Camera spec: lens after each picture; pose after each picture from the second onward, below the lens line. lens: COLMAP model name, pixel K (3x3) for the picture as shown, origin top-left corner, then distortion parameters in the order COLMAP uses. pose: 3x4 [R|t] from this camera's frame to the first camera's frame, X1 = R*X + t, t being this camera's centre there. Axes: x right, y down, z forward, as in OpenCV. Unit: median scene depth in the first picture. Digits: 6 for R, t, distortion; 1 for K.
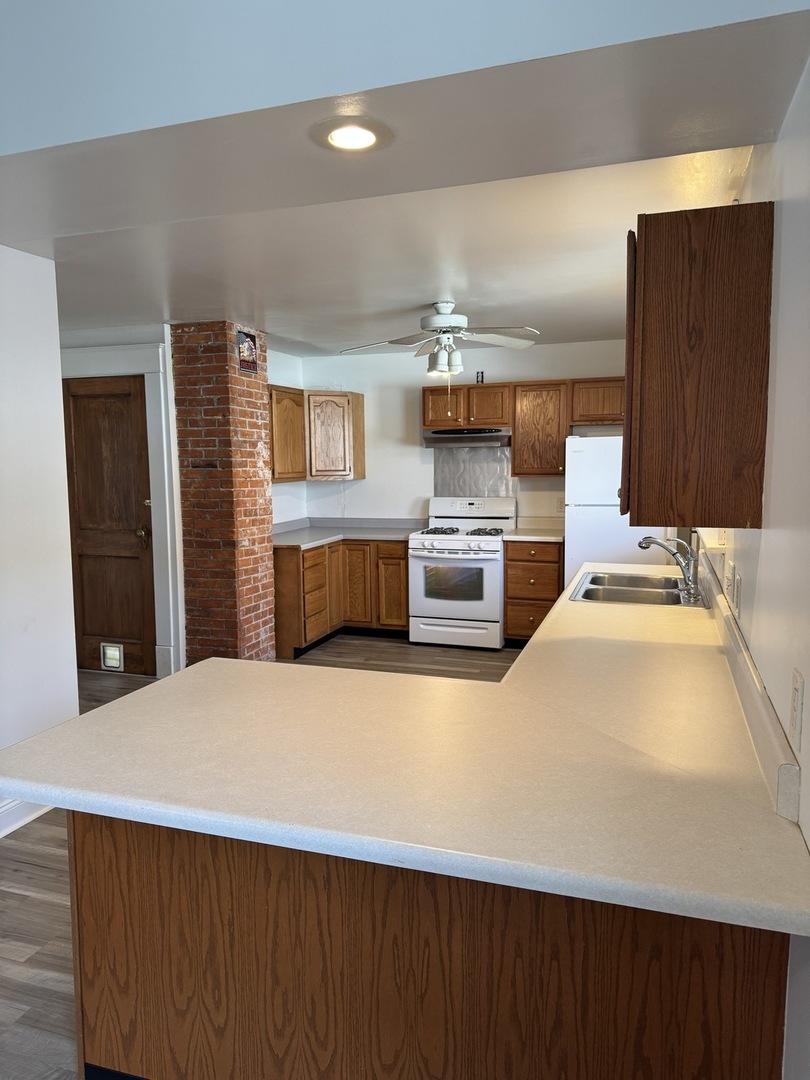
lens RADIAL K [[759.4, 0, 401.1], [0, 759.4, 544.1], [0, 0, 1]] dist [0.065024, -0.035575]
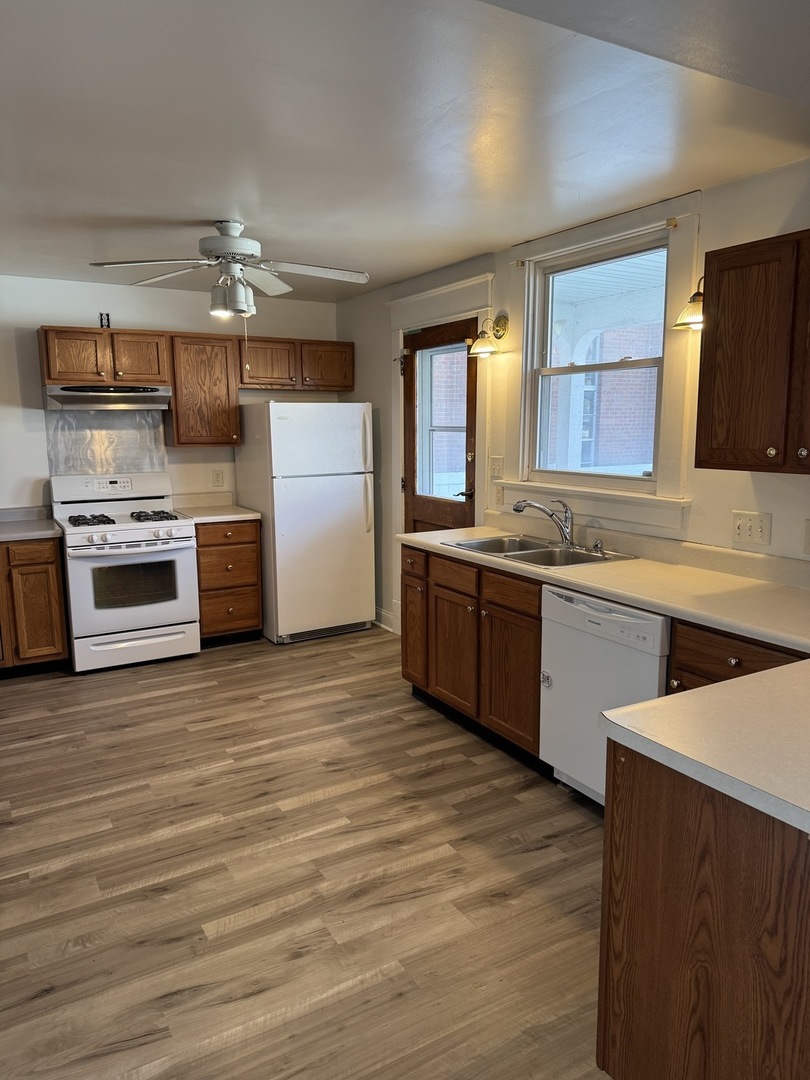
lens RADIAL K [[759.4, 0, 410.1], [0, 759.4, 540.1], [0, 0, 1]] dist [0.065024, -0.035575]
pose [[0.651819, -0.112583, 0.749972, -0.332422], [0.087560, 0.993478, 0.073037, -0.026614], [-0.753303, 0.018060, 0.657425, 0.266055]]
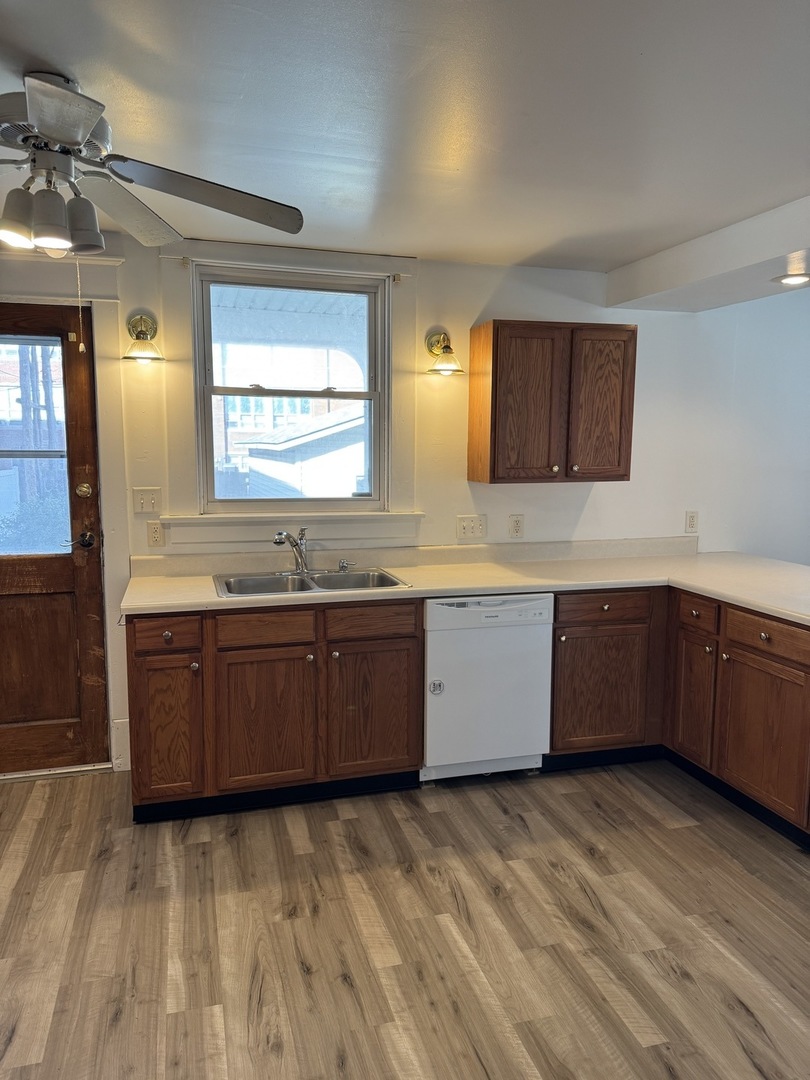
lens RADIAL K [[759.4, 0, 410.7], [0, 759.4, 533.5], [0, 0, 1]] dist [0.065024, -0.035575]
pose [[-0.573459, -0.088925, 0.814394, -0.322262], [0.096047, 0.979938, 0.174632, -0.089072], [-0.813584, 0.178364, -0.553414, 0.798298]]
